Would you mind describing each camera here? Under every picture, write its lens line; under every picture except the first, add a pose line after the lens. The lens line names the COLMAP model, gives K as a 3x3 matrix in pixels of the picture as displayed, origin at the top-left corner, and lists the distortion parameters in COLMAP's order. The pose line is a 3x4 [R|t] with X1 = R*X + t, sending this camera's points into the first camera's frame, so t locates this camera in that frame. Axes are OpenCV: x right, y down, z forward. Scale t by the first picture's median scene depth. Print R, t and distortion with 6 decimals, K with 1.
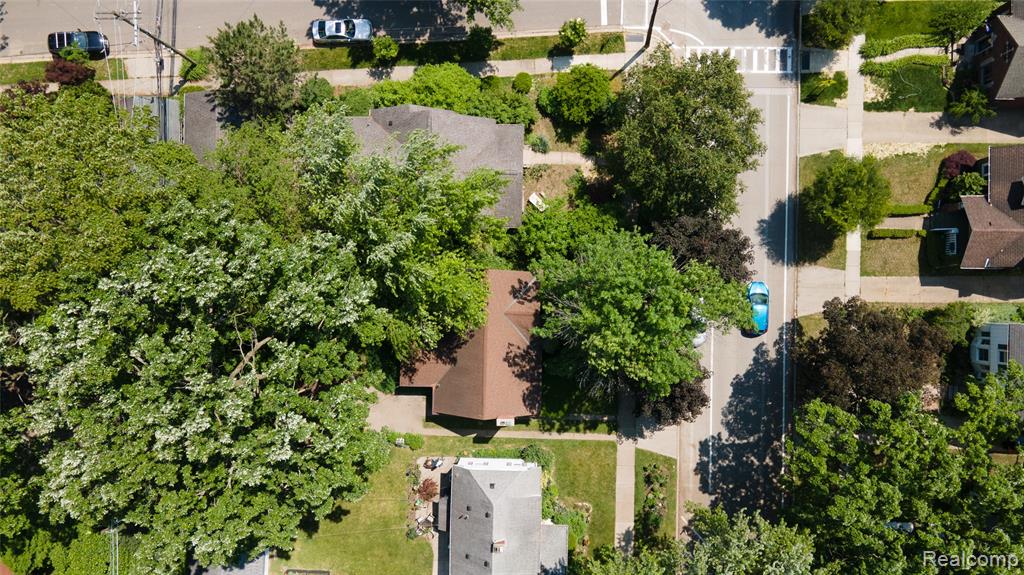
lens RADIAL K [[750.6, 0, 511.6], [0, 750.6, 287.6], [0, 0, 1]] dist [0.065486, 0.004188]
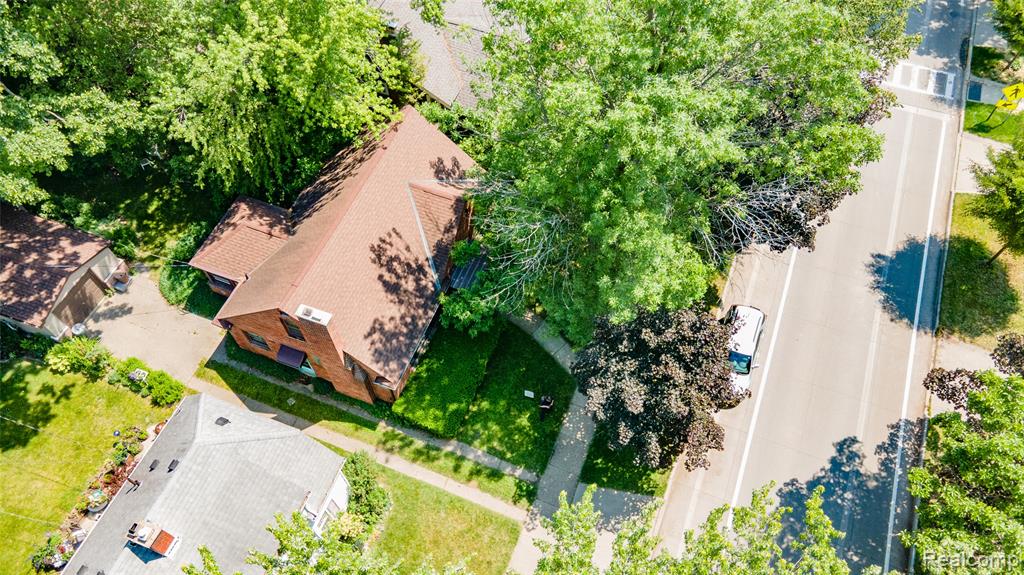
lens RADIAL K [[750.6, 0, 512.8], [0, 750.6, 289.1], [0, 0, 1]] dist [0.065486, 0.004188]
pose [[0.938573, 0.297694, -0.174527, 0.173233], [-0.345078, 0.811825, -0.471022, 0.312773], [0.001465, 0.502314, 0.864684, 0.497190]]
